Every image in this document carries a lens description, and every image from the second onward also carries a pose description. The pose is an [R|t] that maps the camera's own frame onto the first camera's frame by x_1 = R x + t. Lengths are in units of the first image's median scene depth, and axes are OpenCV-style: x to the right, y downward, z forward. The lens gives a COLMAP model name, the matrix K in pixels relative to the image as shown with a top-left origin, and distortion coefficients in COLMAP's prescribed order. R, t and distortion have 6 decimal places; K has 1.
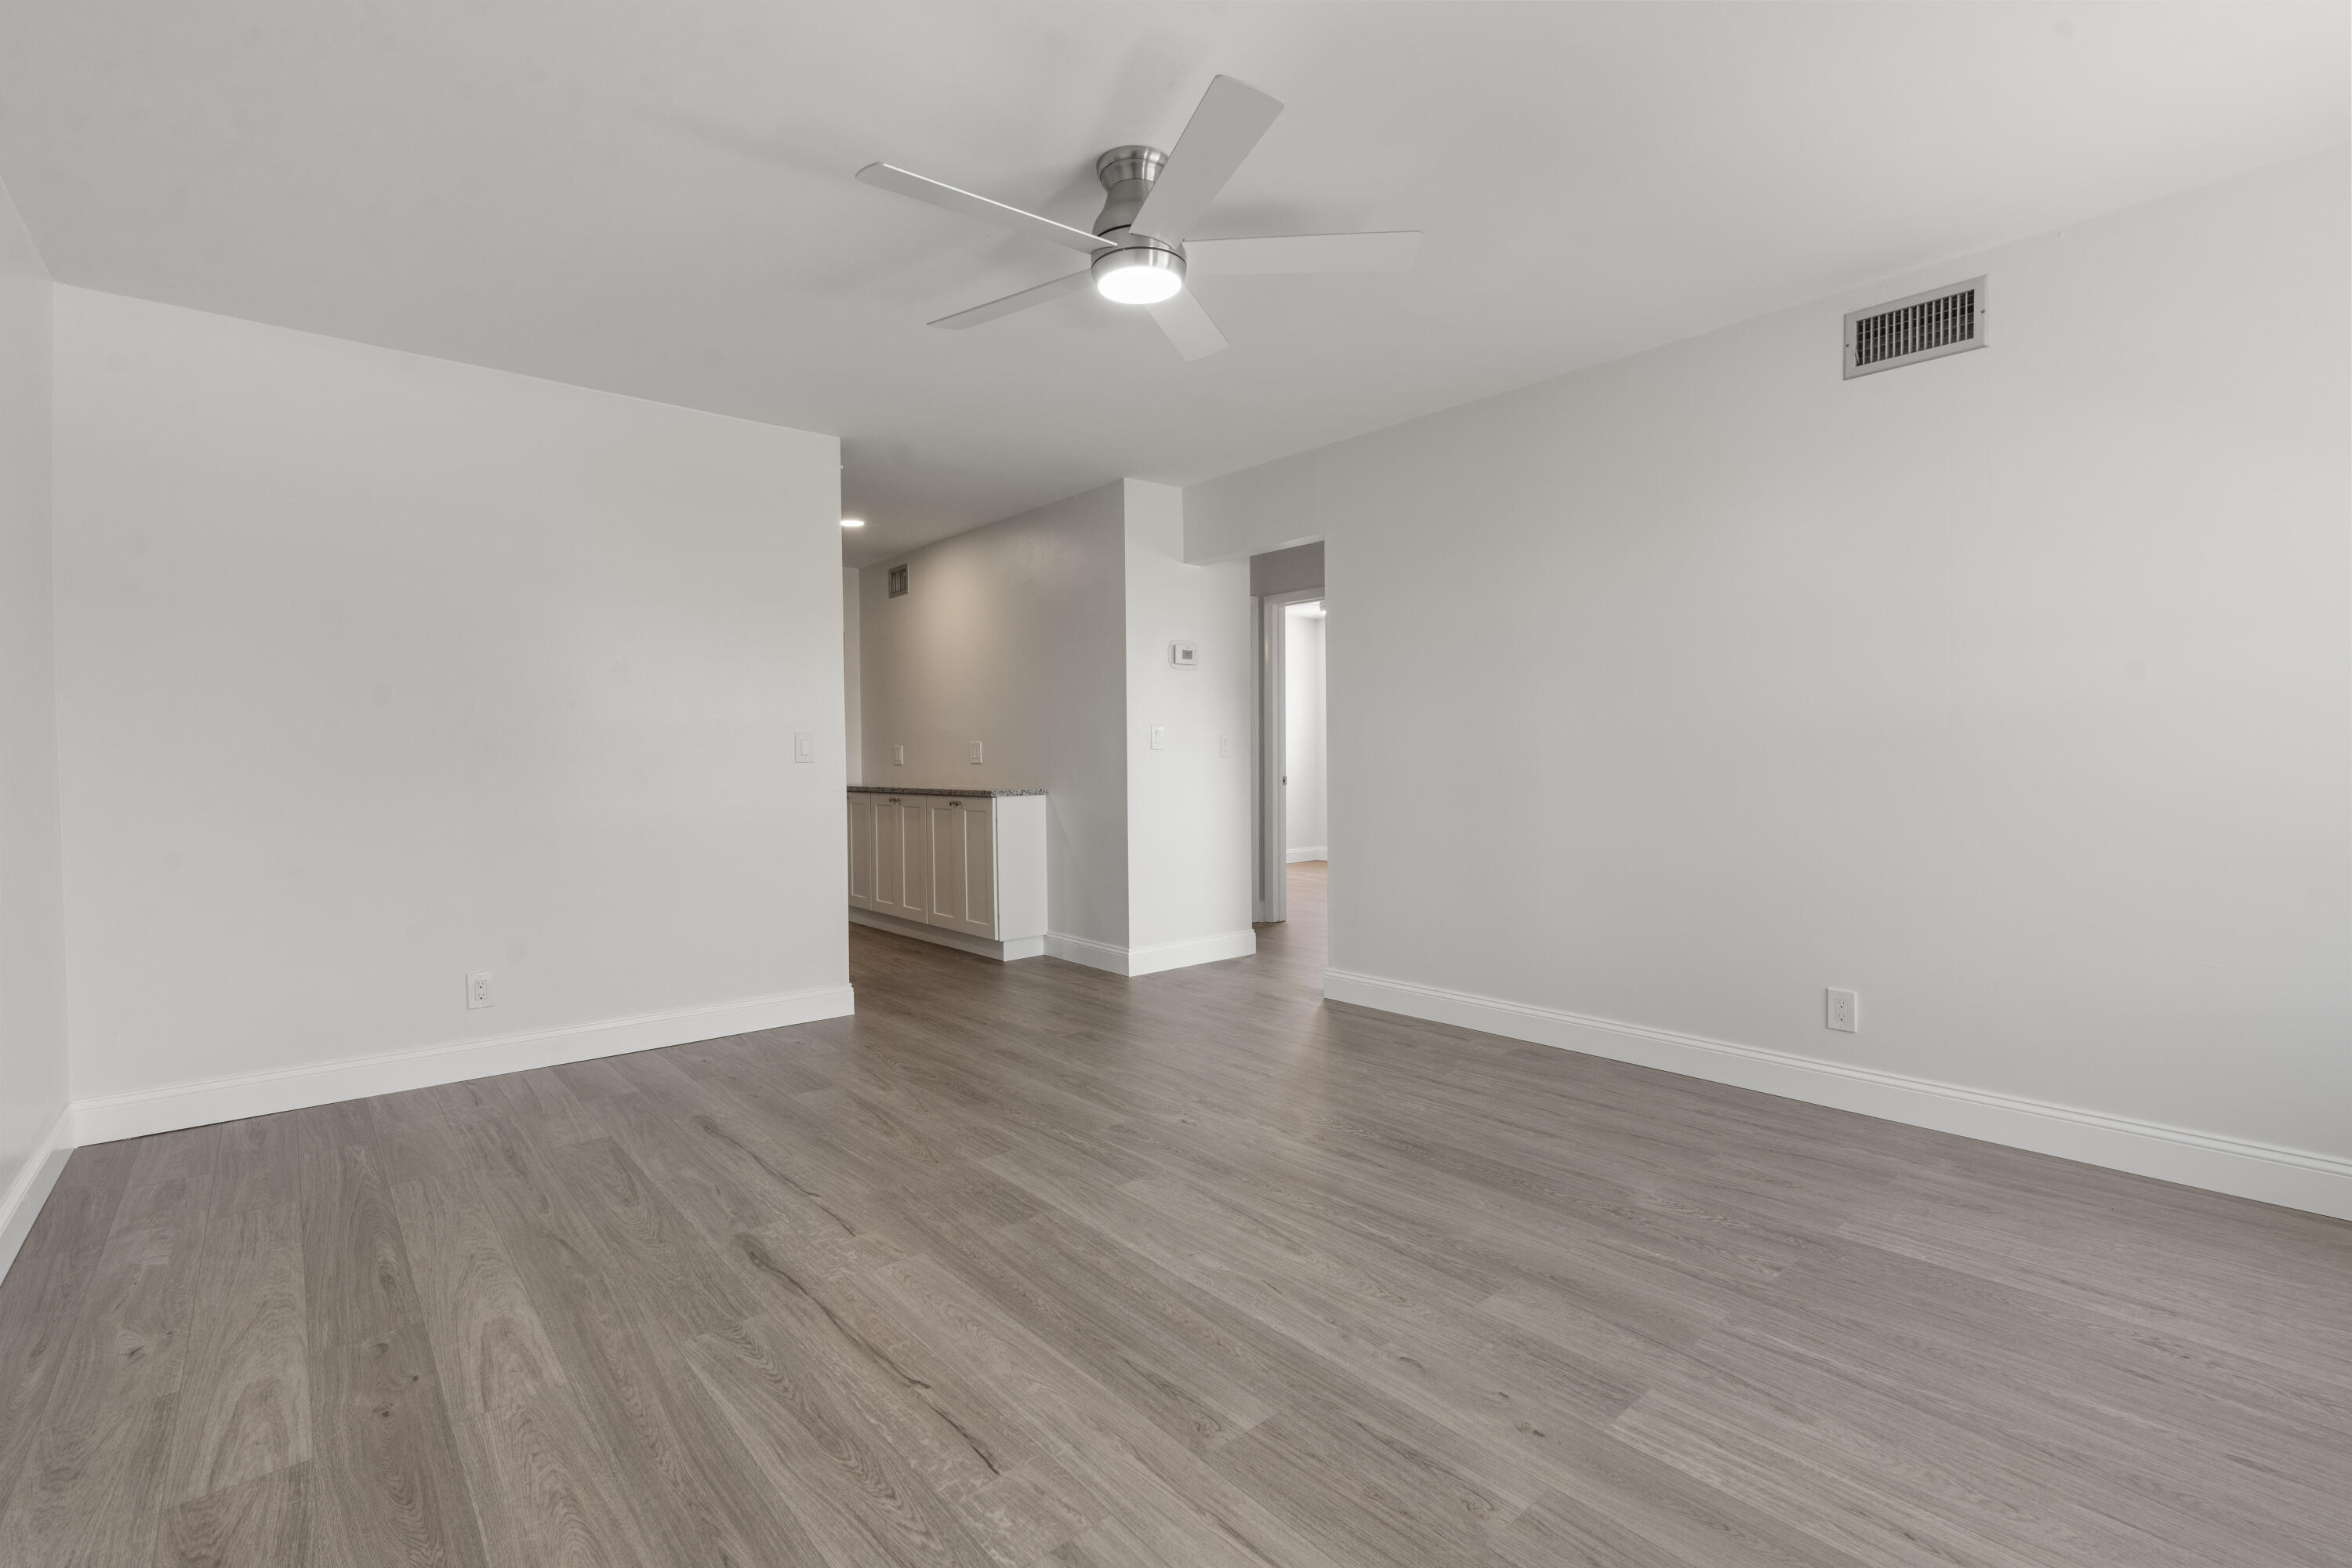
lens RADIAL K [[1069.8, 0, 1173.6], [0, 1069.8, 781.7], [0, 0, 1]] dist [-0.009890, 0.002409]
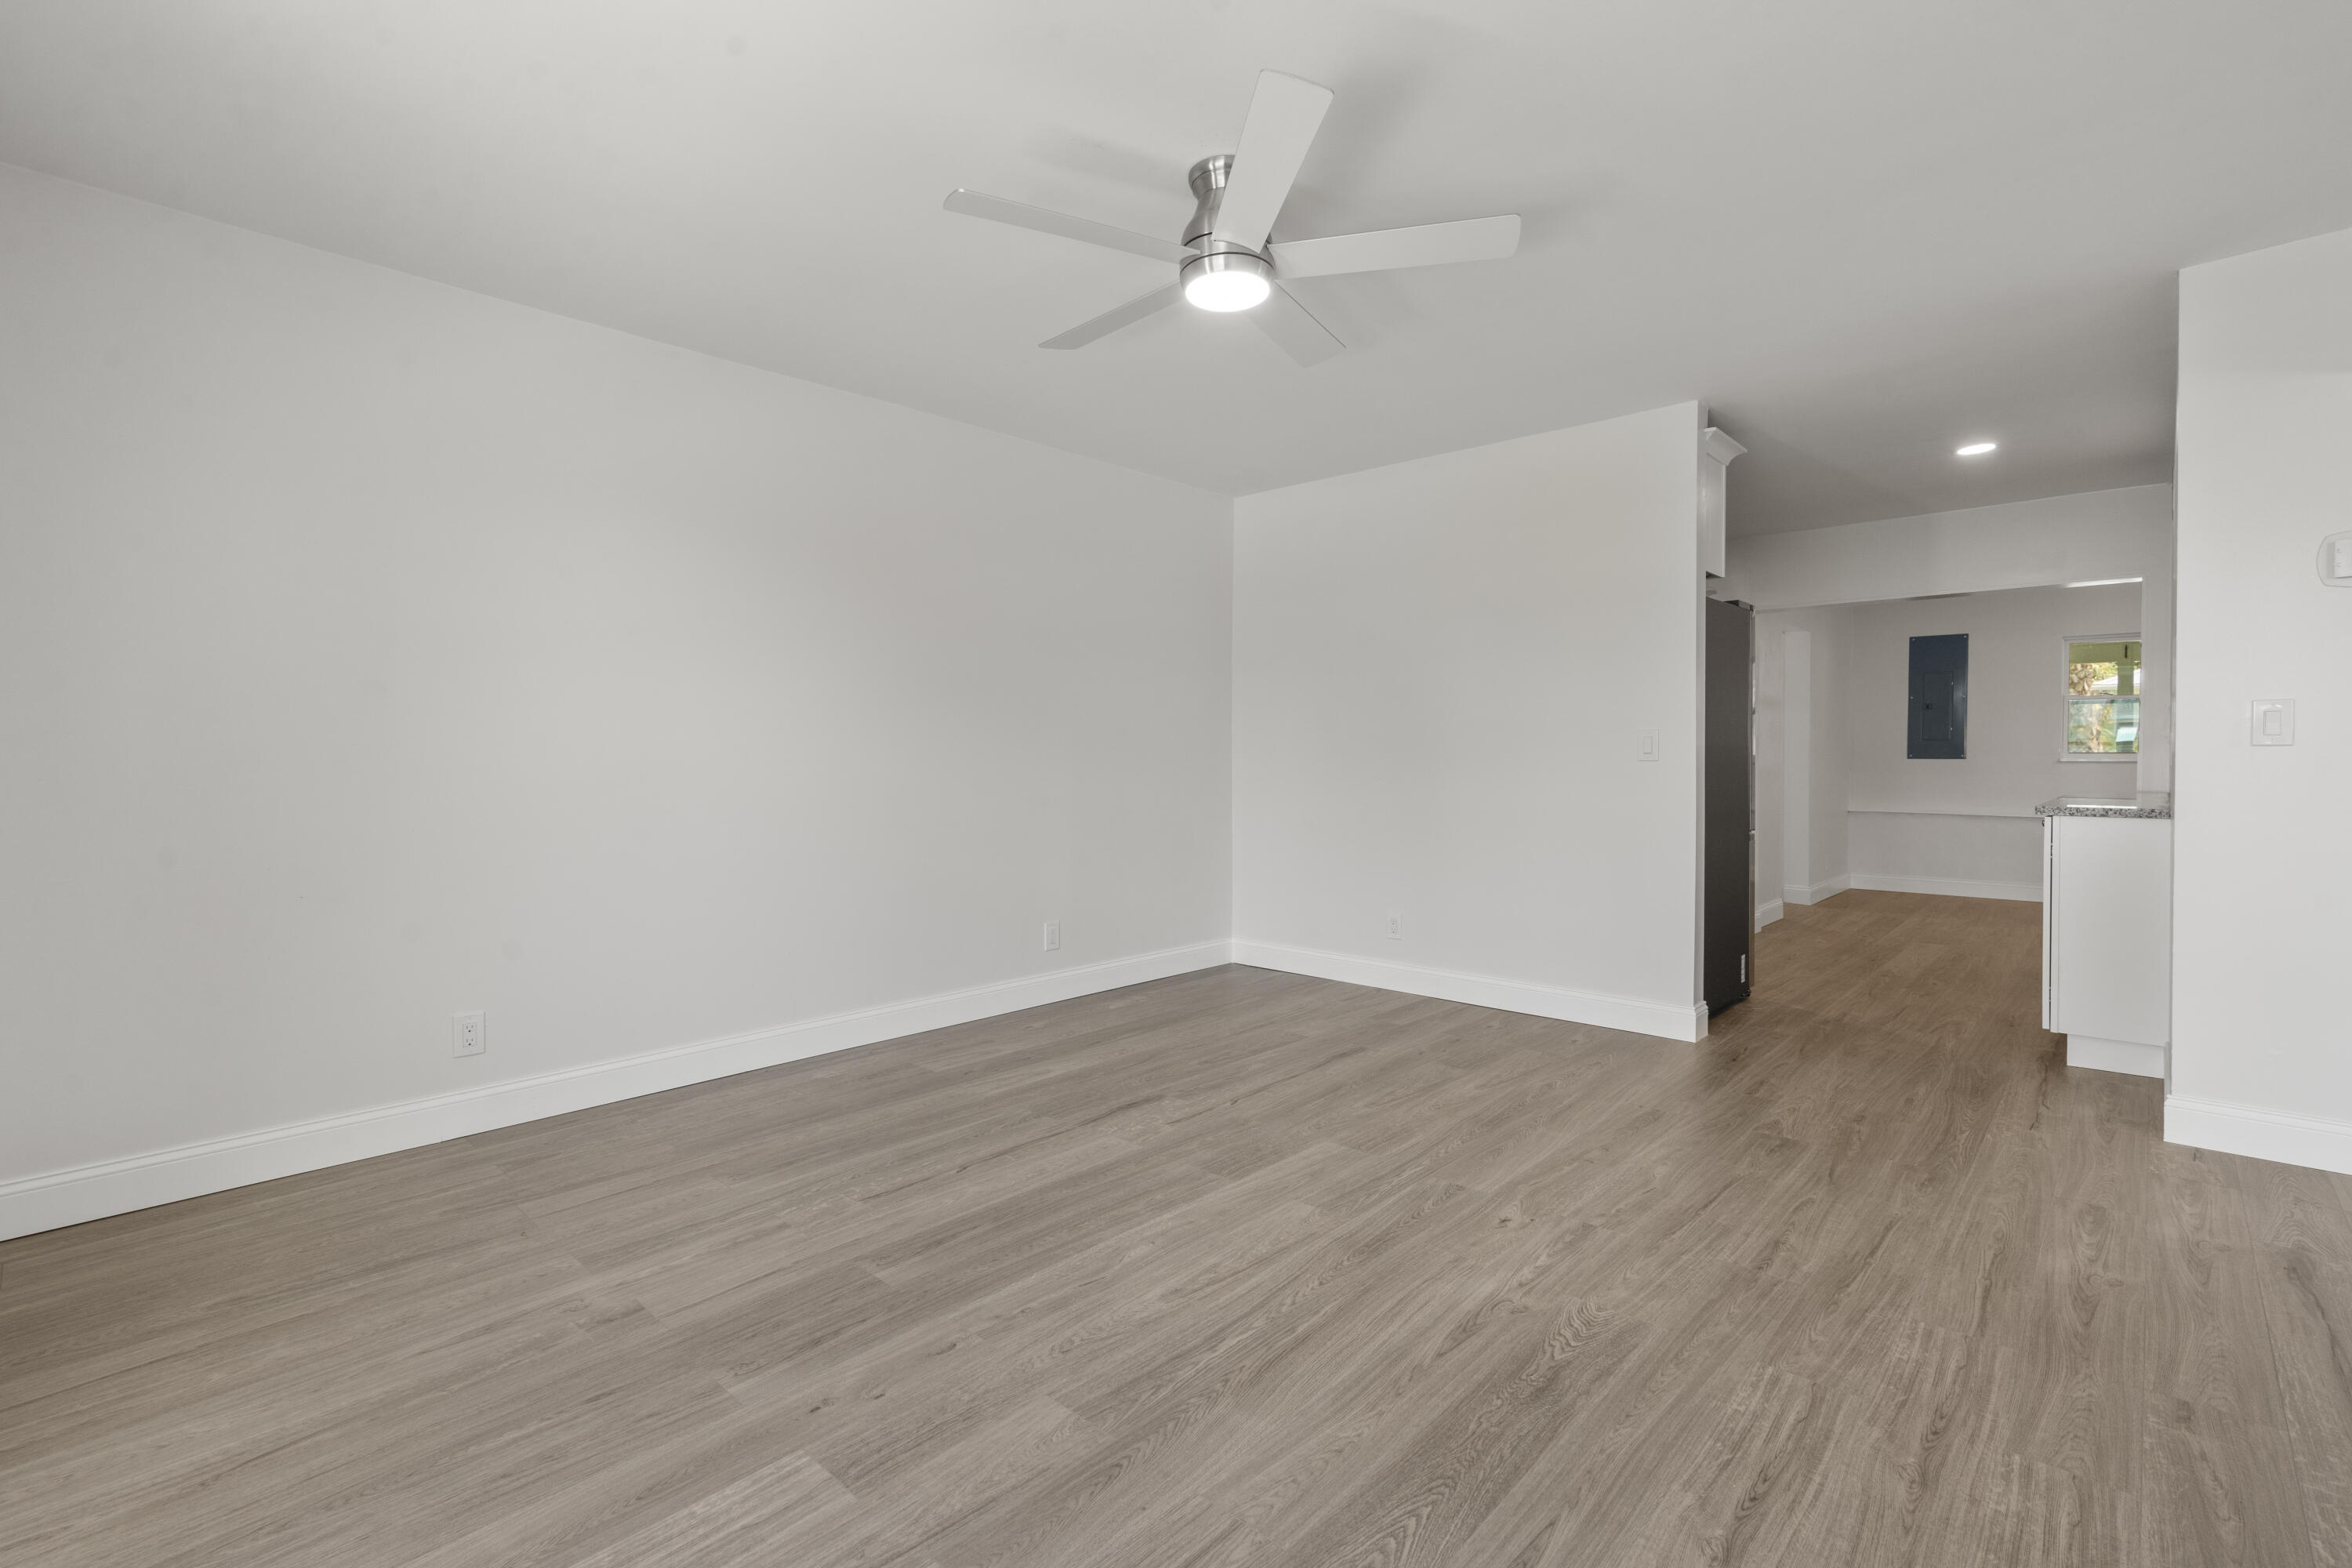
lens RADIAL K [[1069.8, 0, 1166.8], [0, 1069.8, 764.6], [0, 0, 1]] dist [-0.009890, 0.002409]
pose [[0.092763, 0.017566, -0.995533, 1.035905], [-0.022025, 0.999636, 0.015586, -0.034894], [0.995445, 0.020481, 0.093116, 0.907433]]
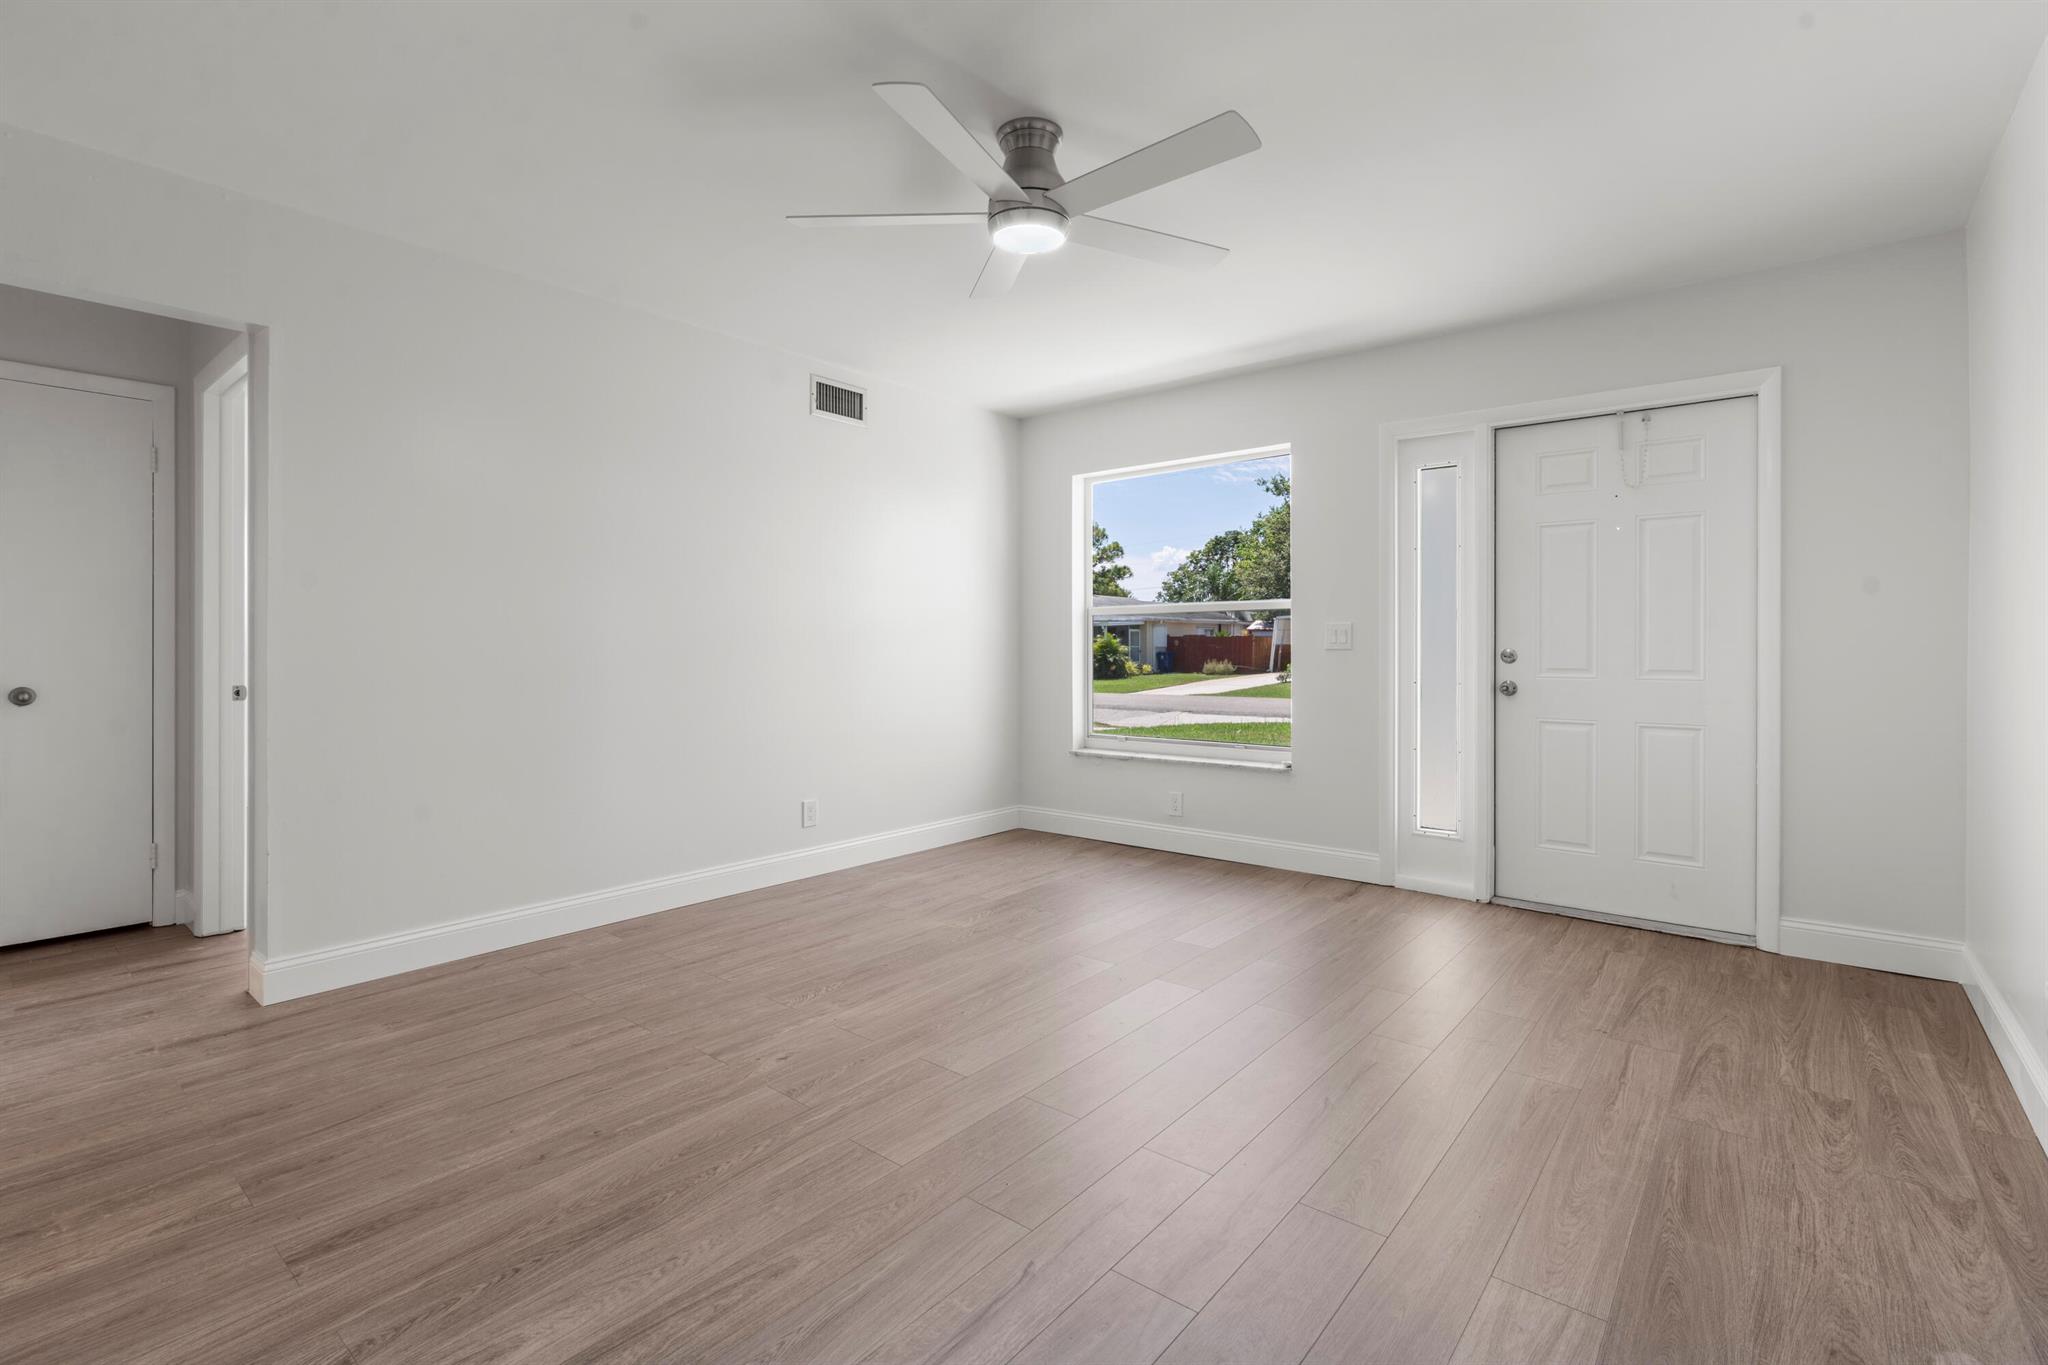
lens RADIAL K [[931.5, 0, 1053.9], [0, 931.5, 653.7], [0, 0, 1]] dist [-0.009890, 0.002409]
pose [[-0.196875, 0.002517, 0.980425, -1.070382], [0.025630, 0.999668, 0.002580, -0.019210], [-0.980094, 0.025636, -0.196874, 1.247897]]
